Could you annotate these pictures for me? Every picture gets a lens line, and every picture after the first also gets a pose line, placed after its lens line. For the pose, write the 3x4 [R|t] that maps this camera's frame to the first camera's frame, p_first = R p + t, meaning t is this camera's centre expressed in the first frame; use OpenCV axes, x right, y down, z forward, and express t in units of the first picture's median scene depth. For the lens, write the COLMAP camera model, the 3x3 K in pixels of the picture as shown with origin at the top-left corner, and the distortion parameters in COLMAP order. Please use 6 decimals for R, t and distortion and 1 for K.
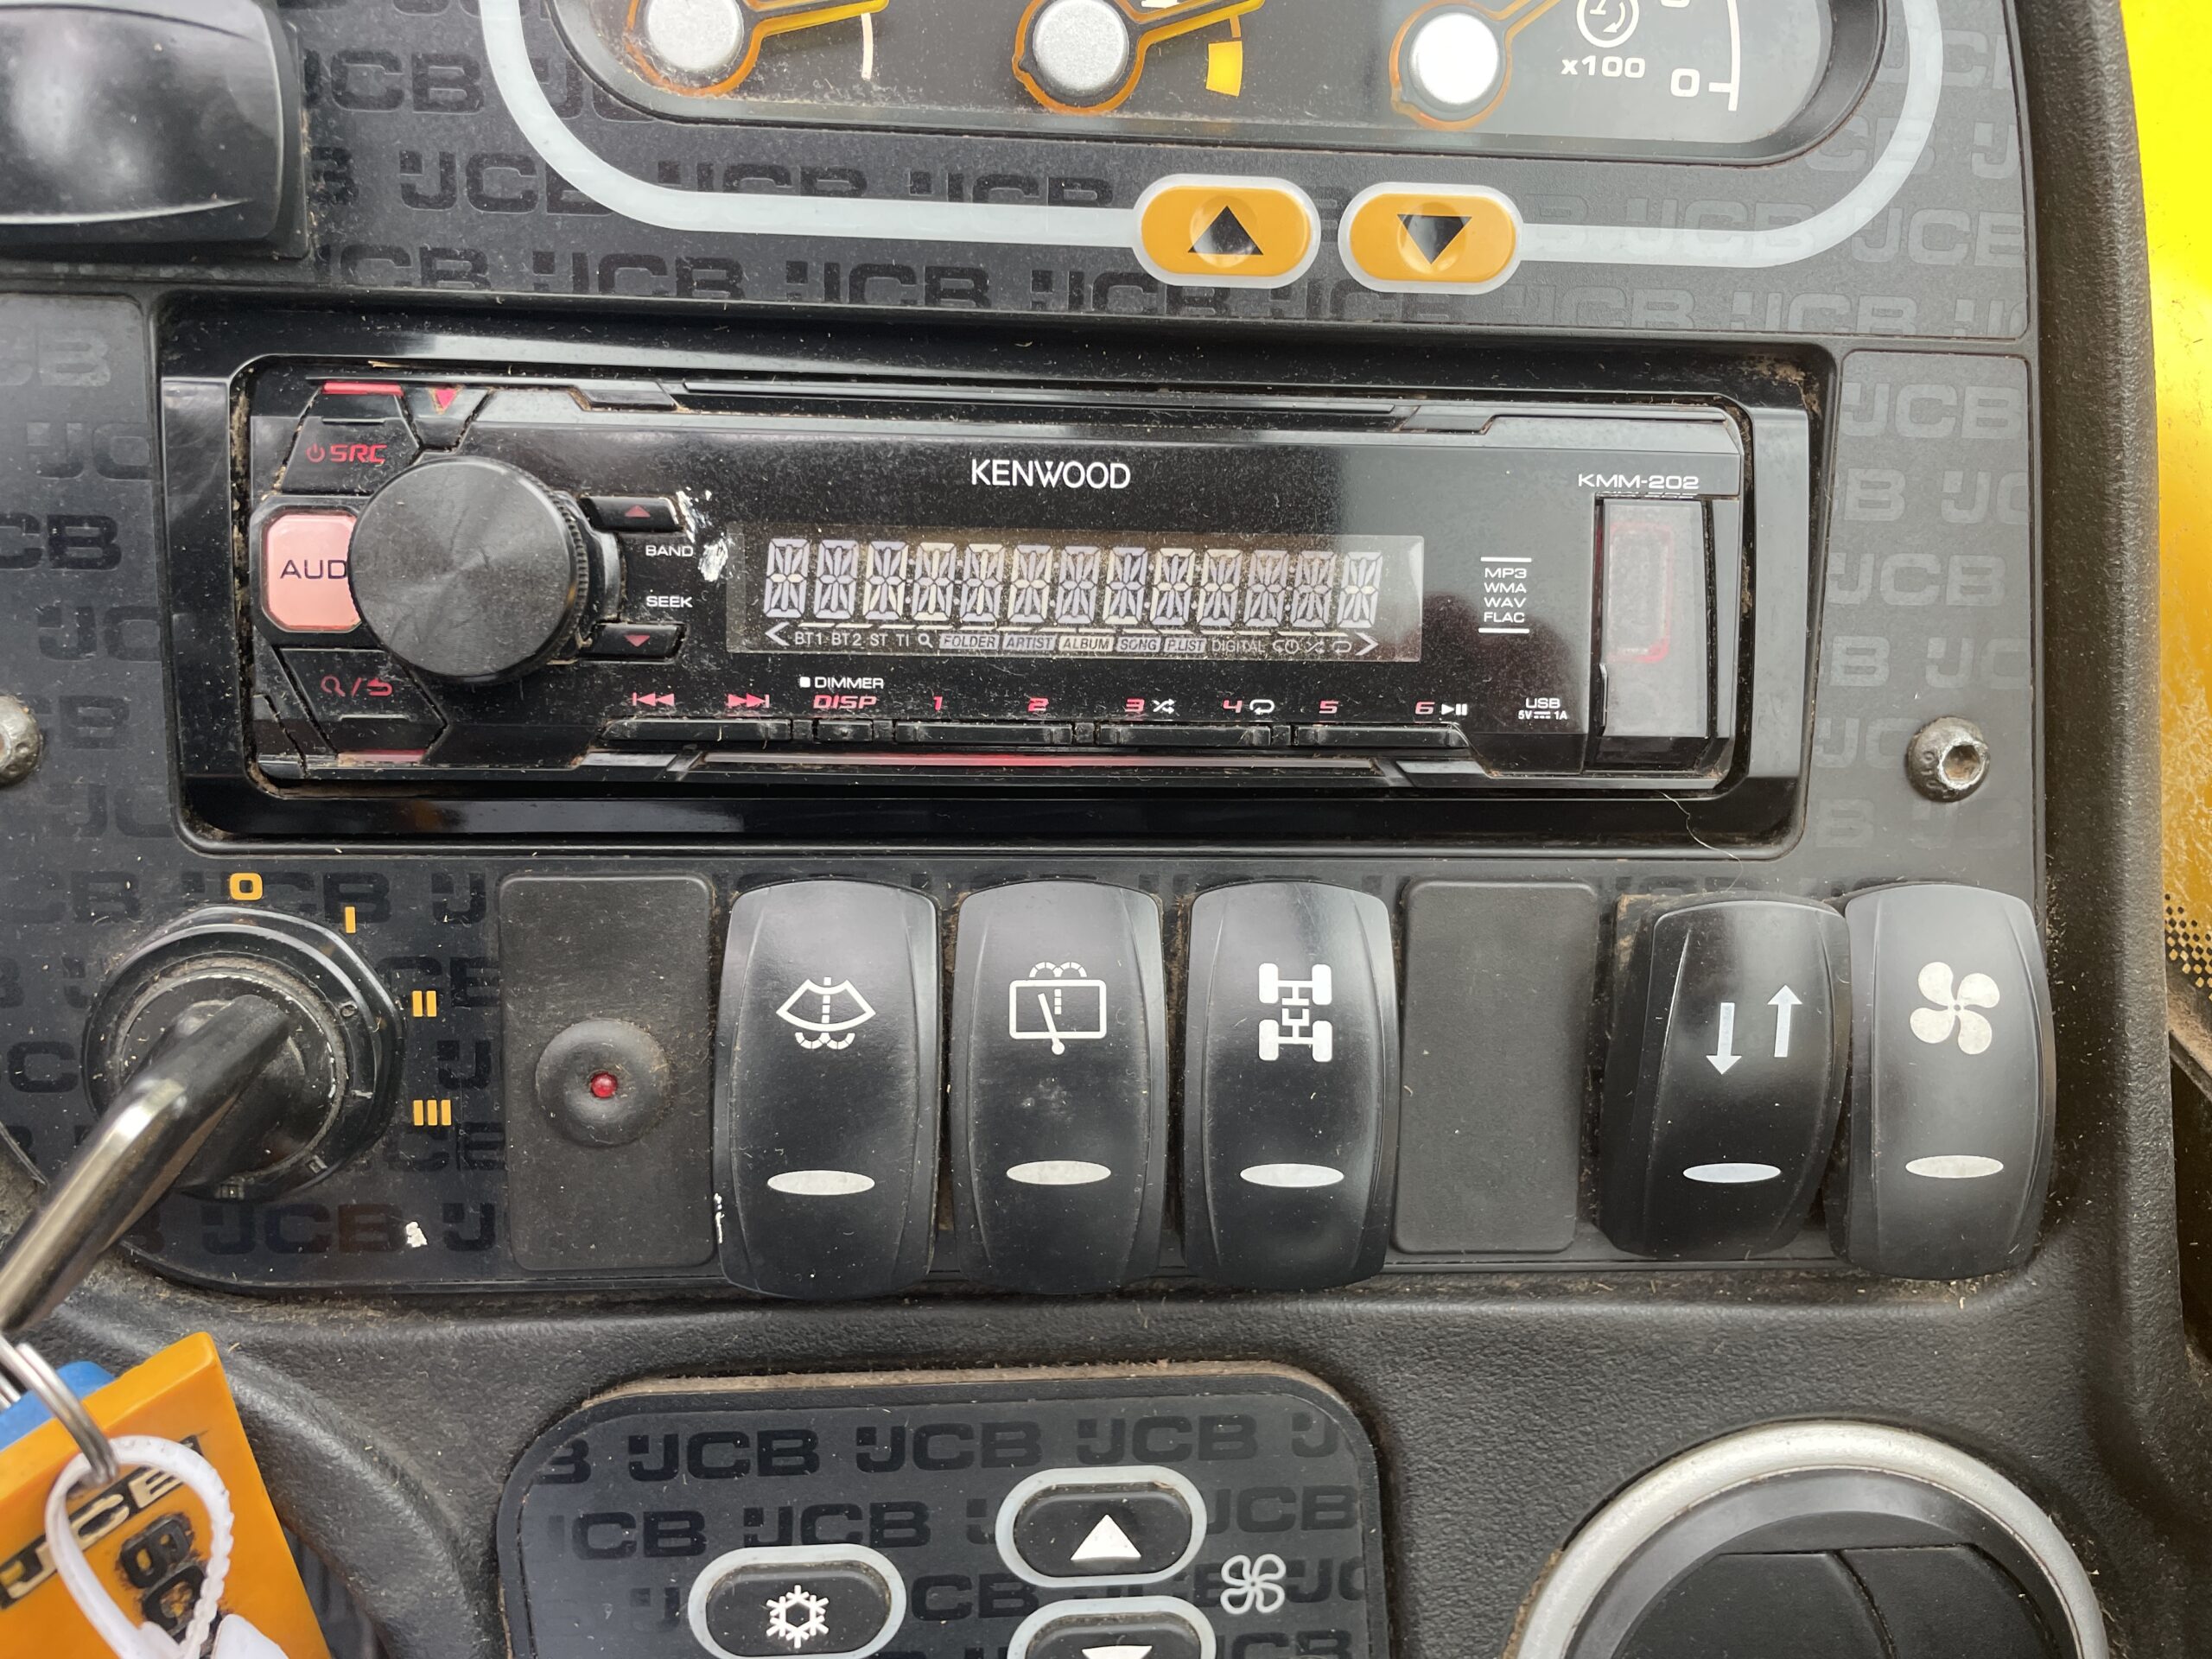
lens RADIAL K [[1680.7, 0, 1093.2], [0, 1680.7, 763.6], [0, 0, 1]] dist [0.065738, -0.098759]
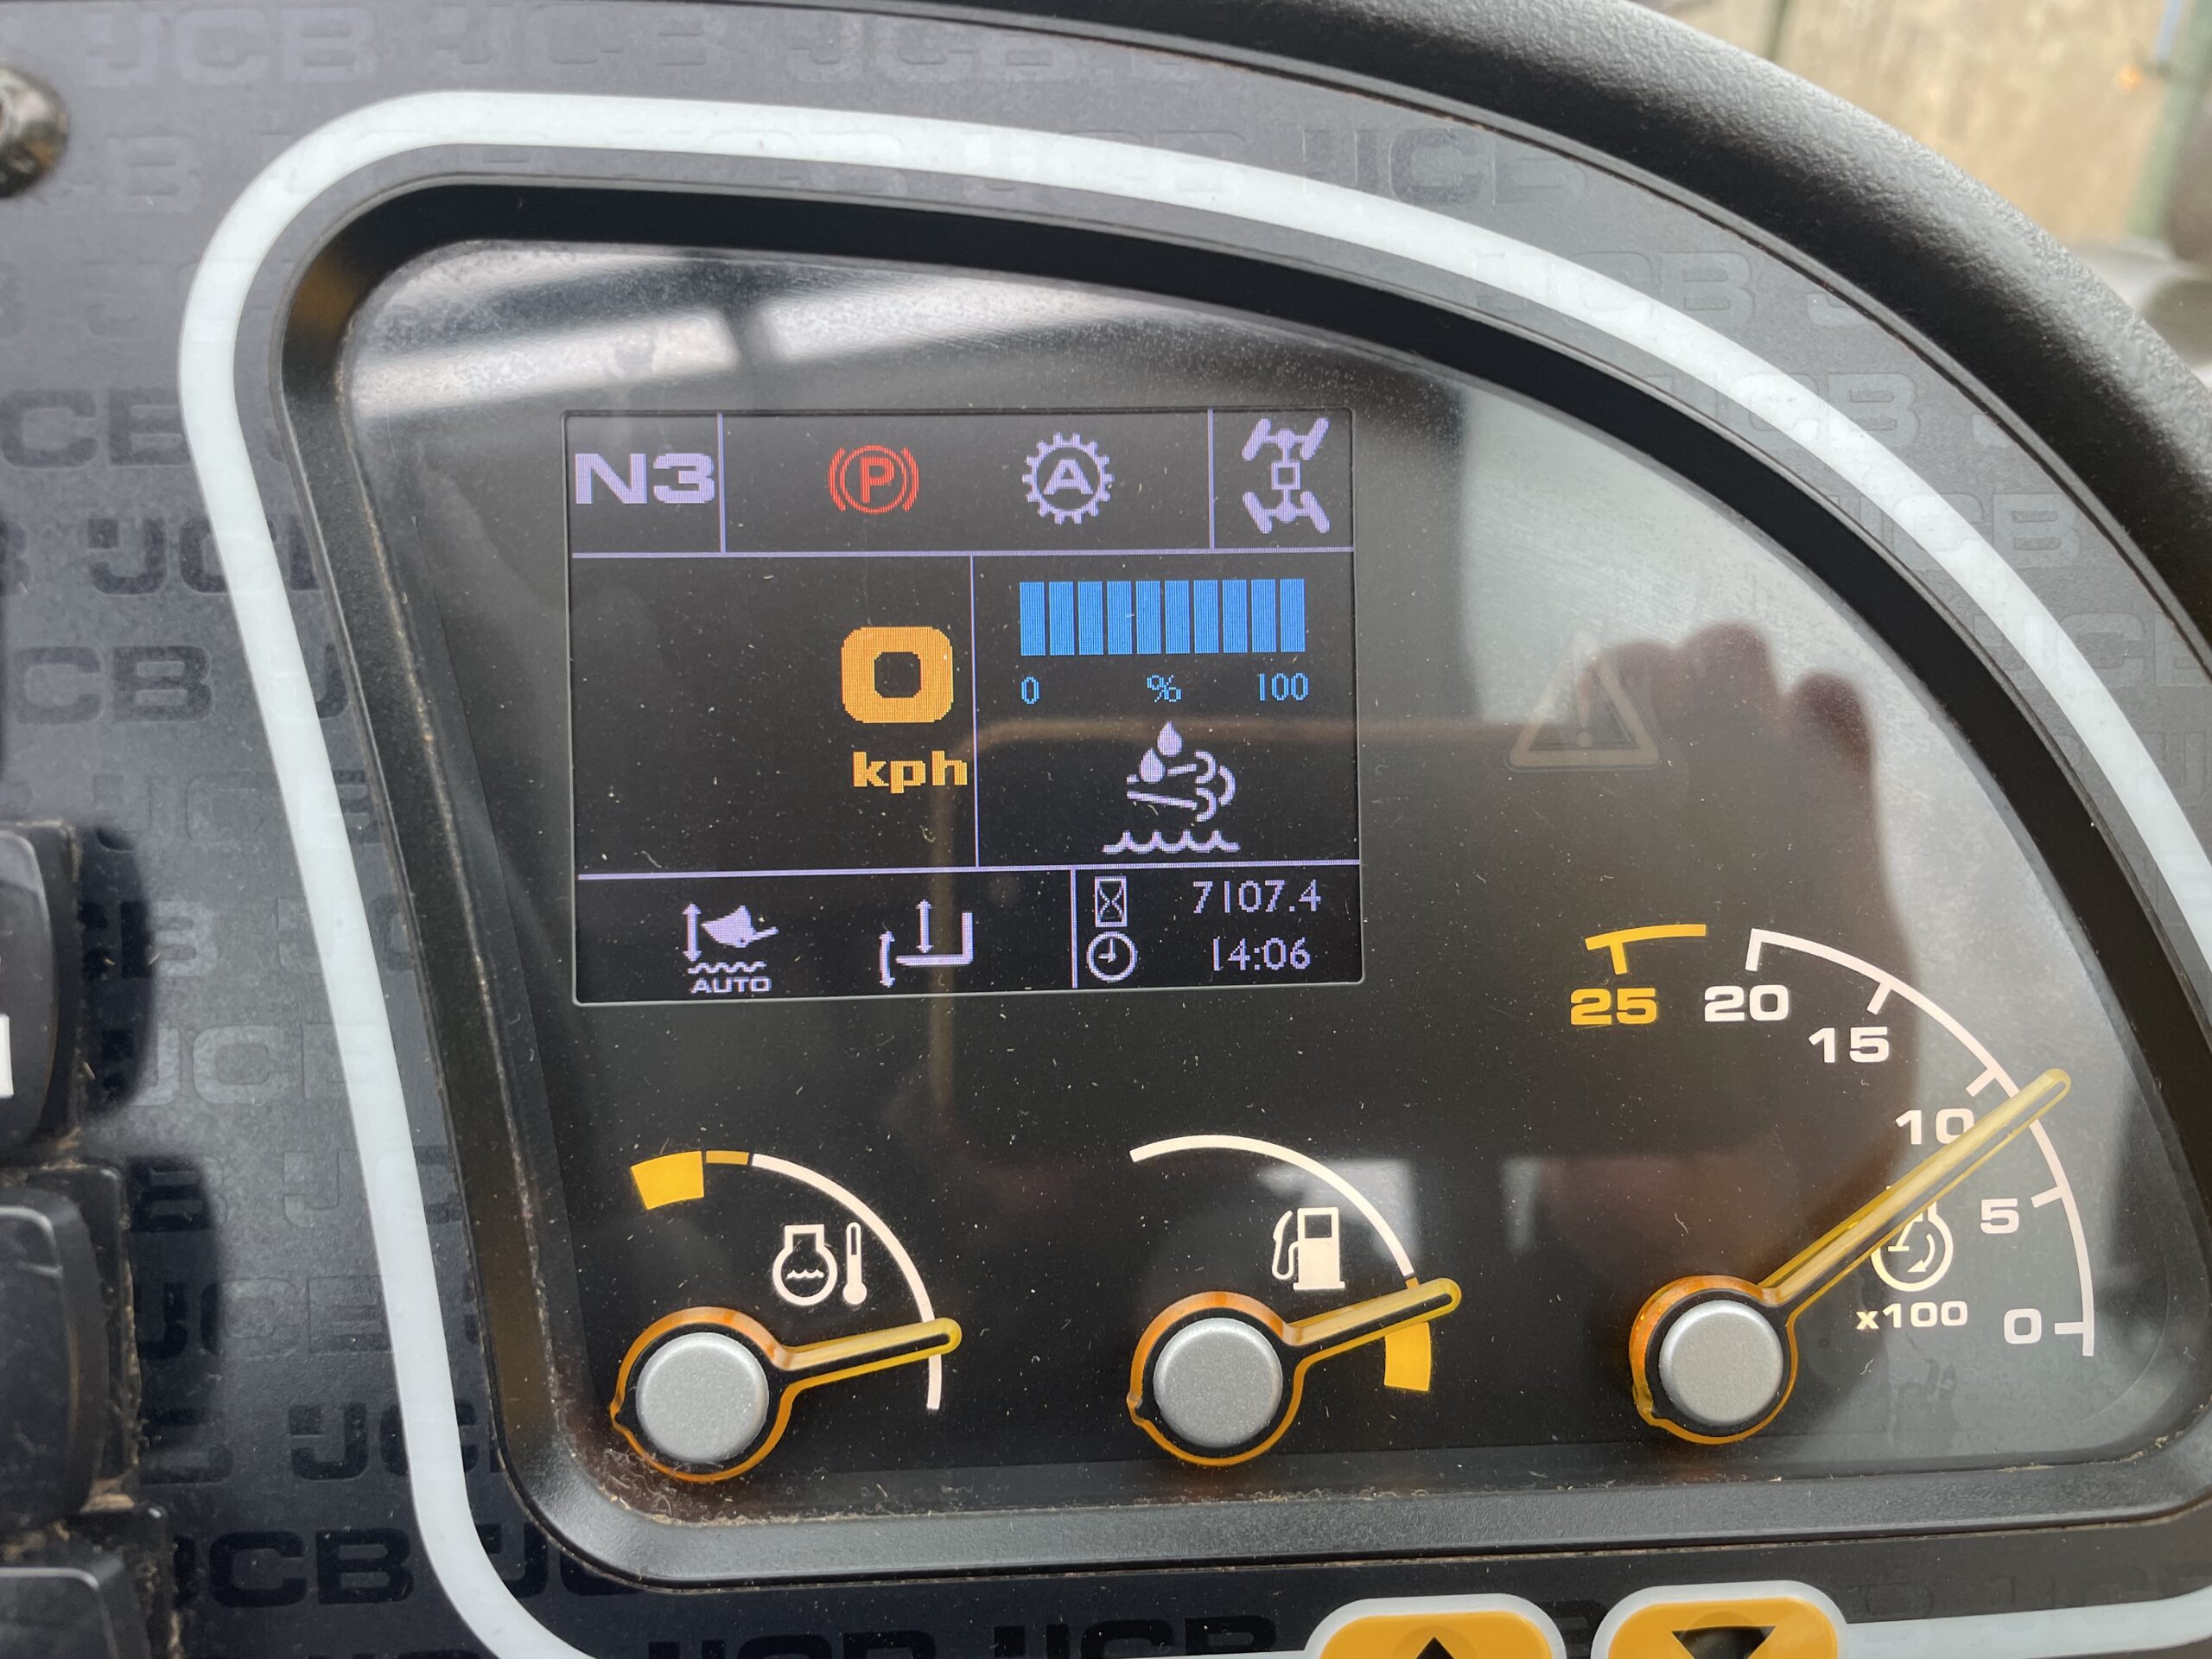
lens RADIAL K [[1680.7, 0, 1163.4], [0, 1680.7, 802.6], [0, 0, 1]] dist [0.065738, -0.098759]
pose [[0.998593, -0.043601, -0.030195, 0.001285], [0.037832, 0.984614, -0.170602, -0.547123], [0.037169, 0.169219, 0.984877, 0.218043]]
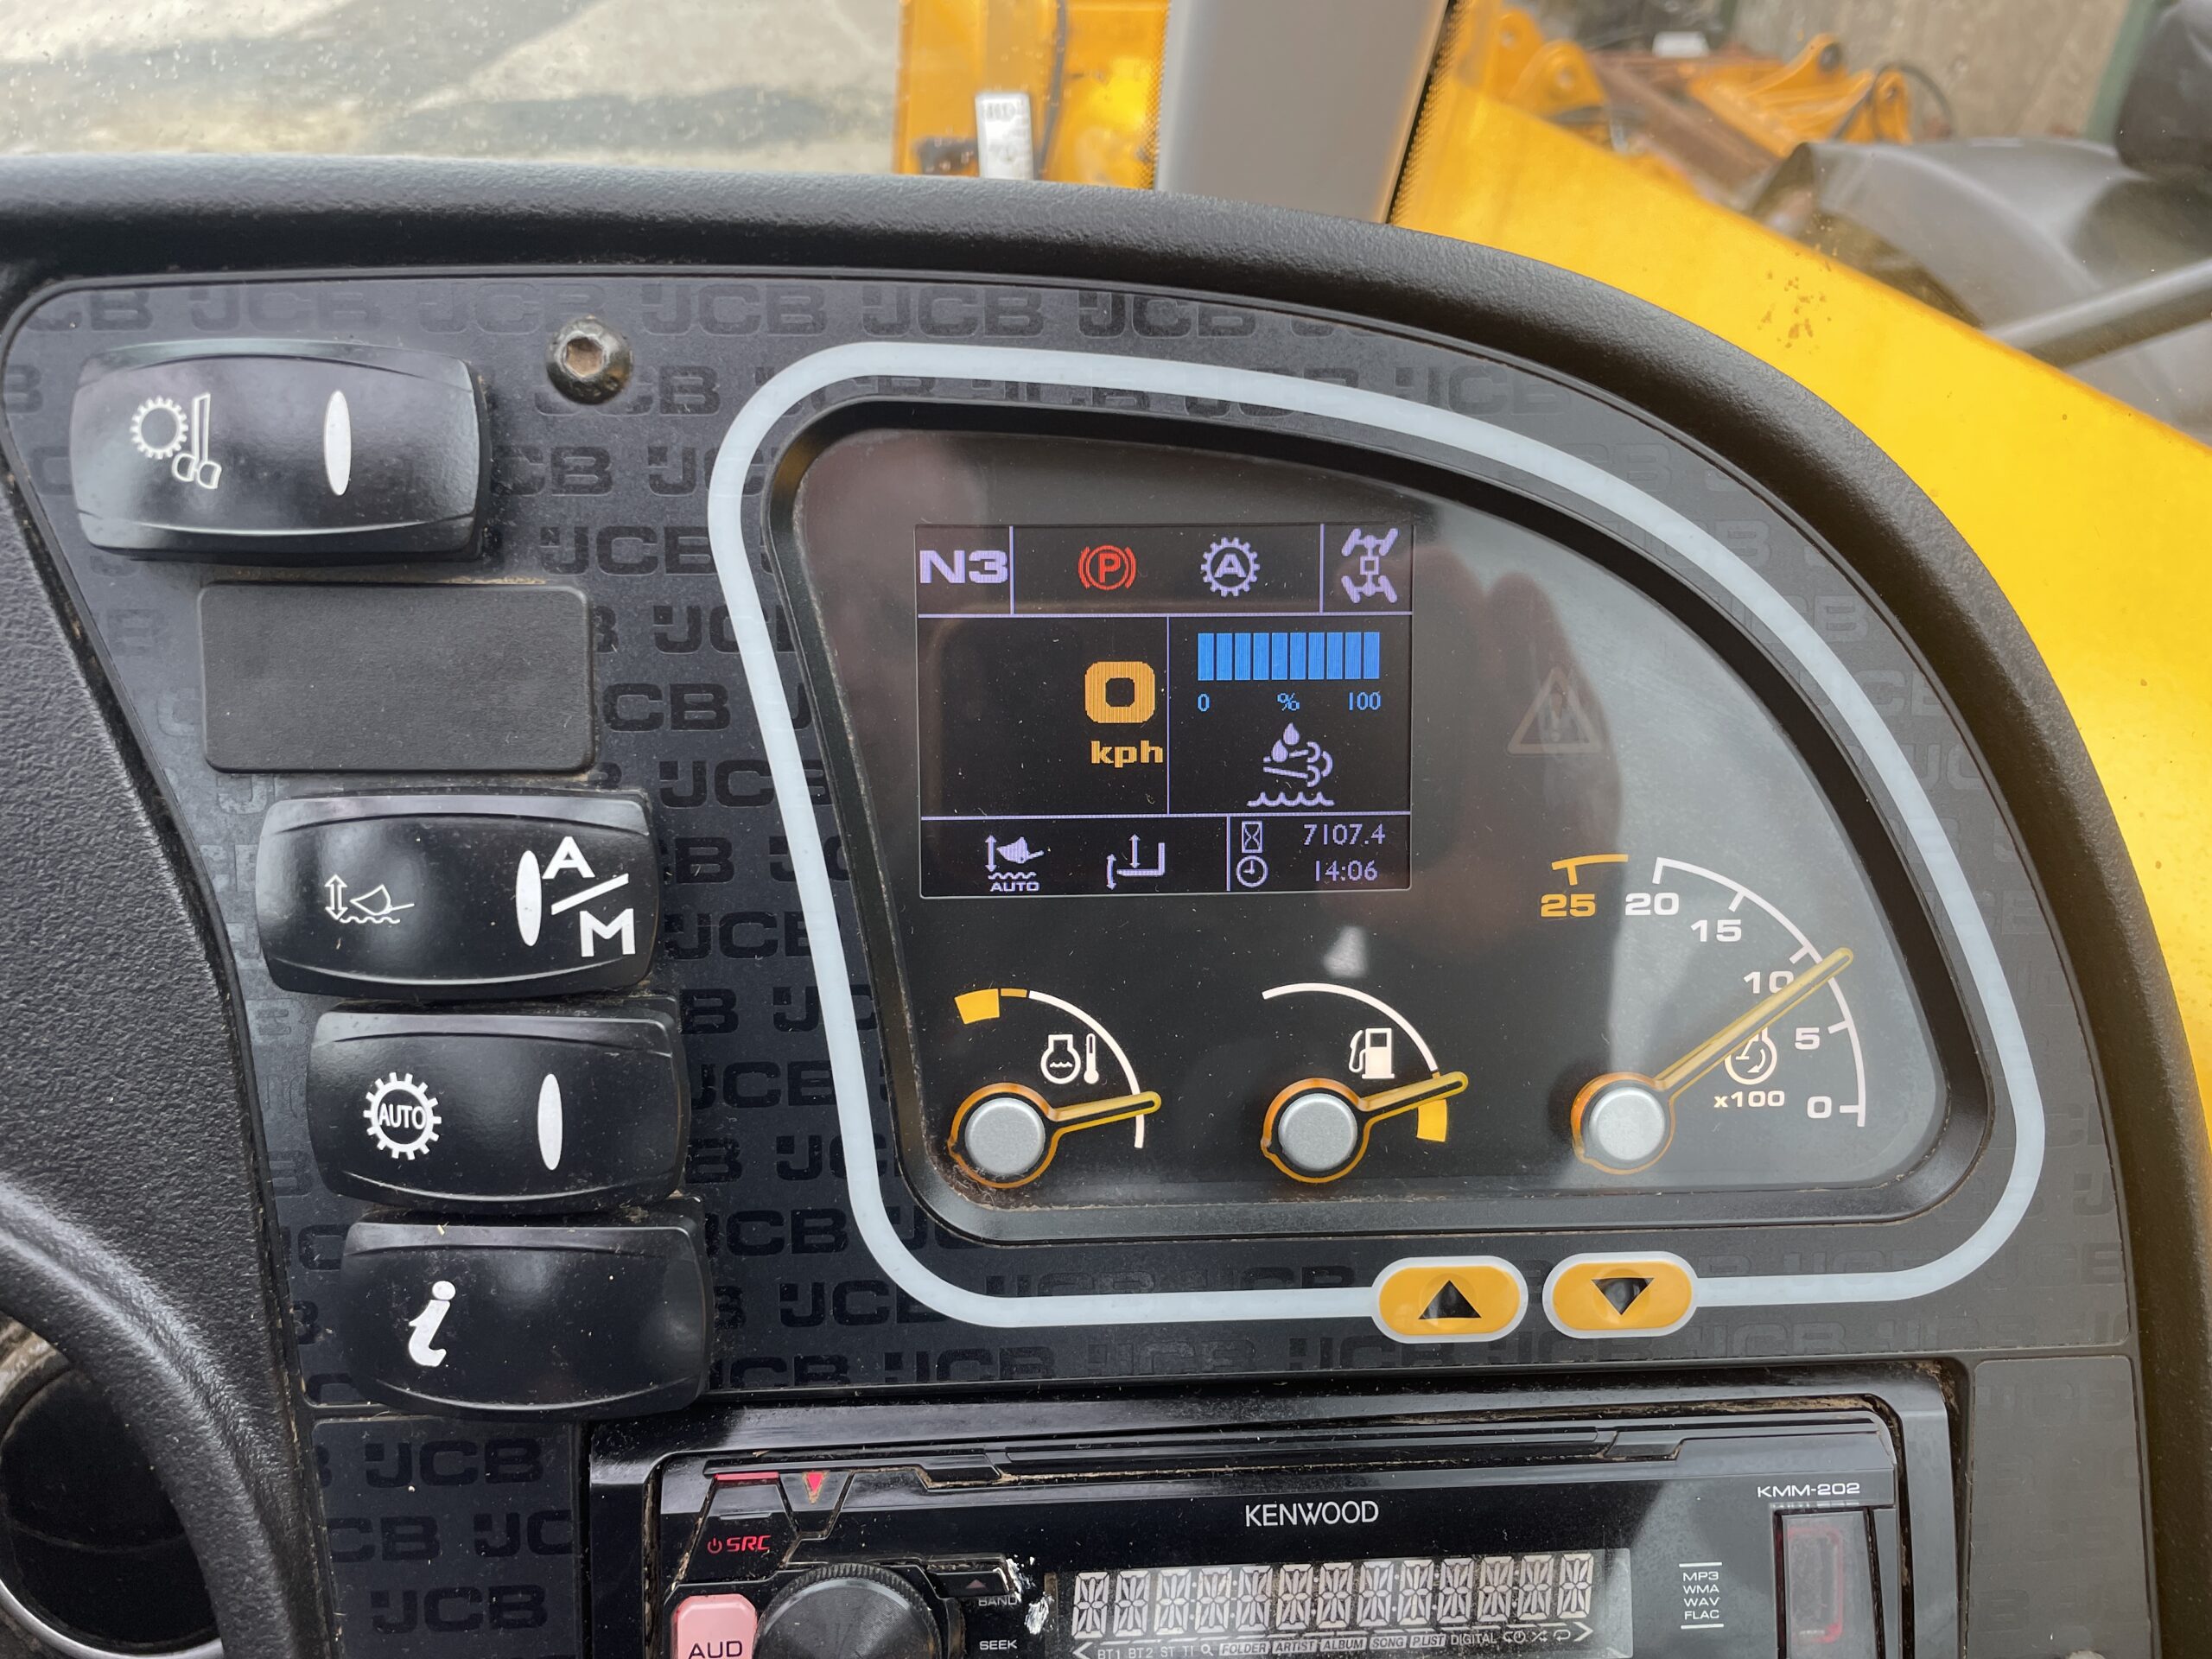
lens RADIAL K [[1680.7, 0, 1114.9], [0, 1680.7, 781.4], [0, 0, 1]] dist [0.065738, -0.098759]
pose [[0.999211, -0.029969, -0.026064, -0.114371], [0.027502, 0.995530, -0.090358, -0.567415], [0.028656, 0.089569, 0.995568, -0.233958]]
